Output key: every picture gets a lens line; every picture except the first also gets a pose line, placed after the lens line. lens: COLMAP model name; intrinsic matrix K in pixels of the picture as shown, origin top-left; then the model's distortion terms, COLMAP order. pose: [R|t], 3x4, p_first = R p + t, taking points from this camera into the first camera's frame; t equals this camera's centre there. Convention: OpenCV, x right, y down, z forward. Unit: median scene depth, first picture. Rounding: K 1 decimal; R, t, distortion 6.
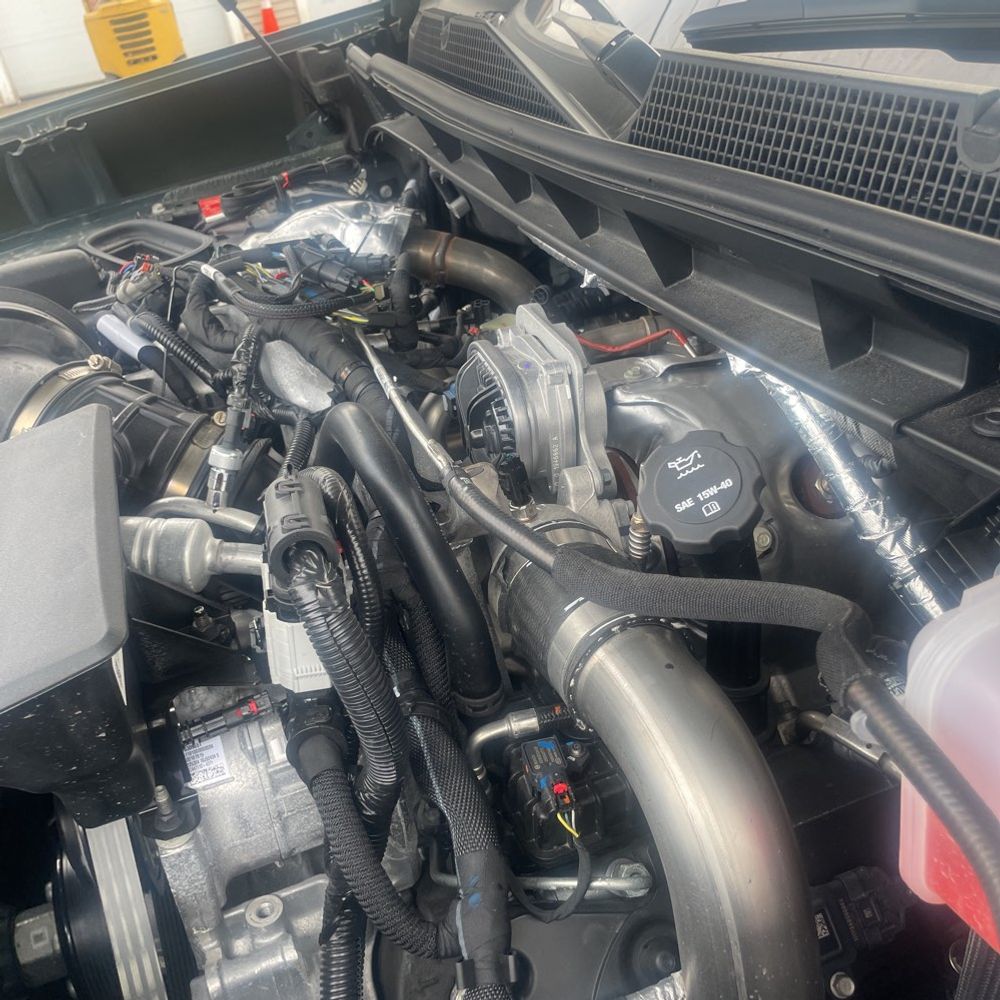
lens RADIAL K [[1035.9, 0, 498.1], [0, 1035.9, 480.7], [0, 0, 1]] dist [0.097599, -0.134990]
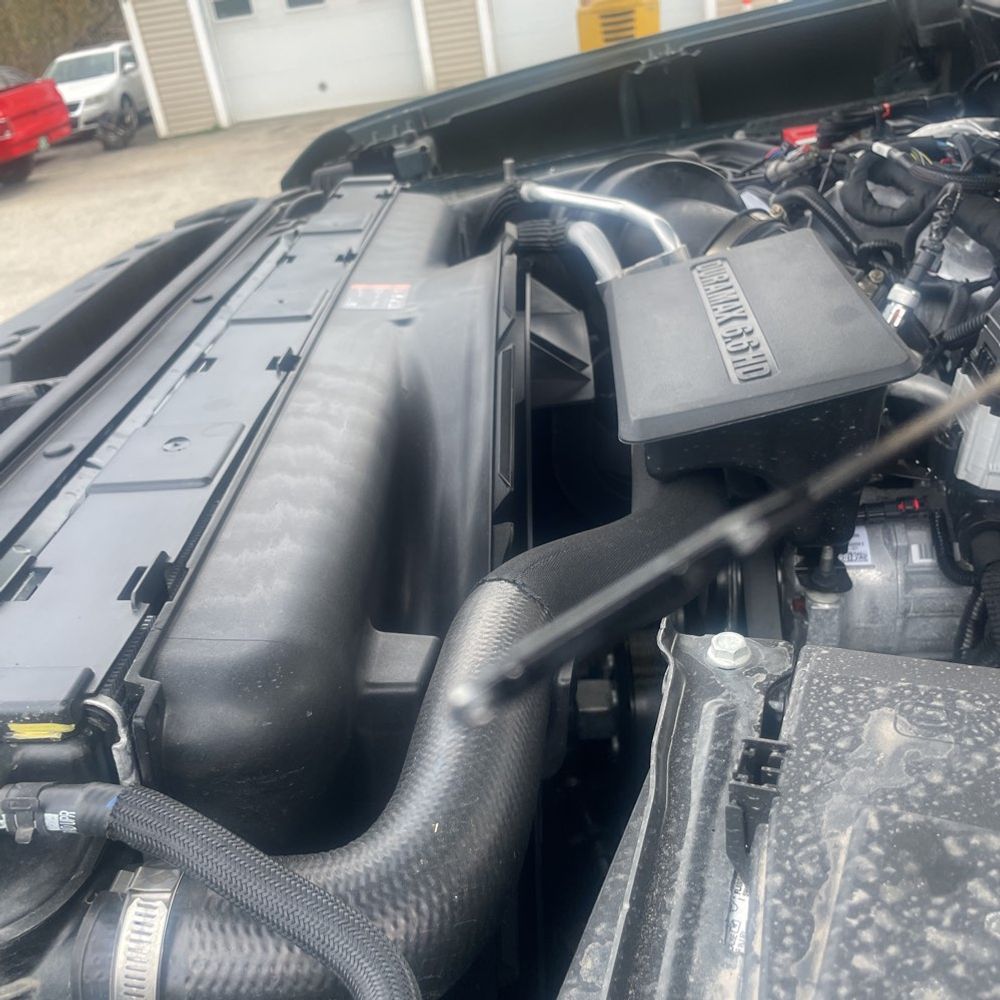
lens RADIAL K [[1035.9, 0, 498.1], [0, 1035.9, 480.7], [0, 0, 1]] dist [0.097599, -0.134990]
pose [[0.917438, 0.208851, -0.338659, -0.371516], [-0.210422, 0.977070, 0.032517, 0.344073], [0.337684, 0.041429, 0.940347, -0.275234]]
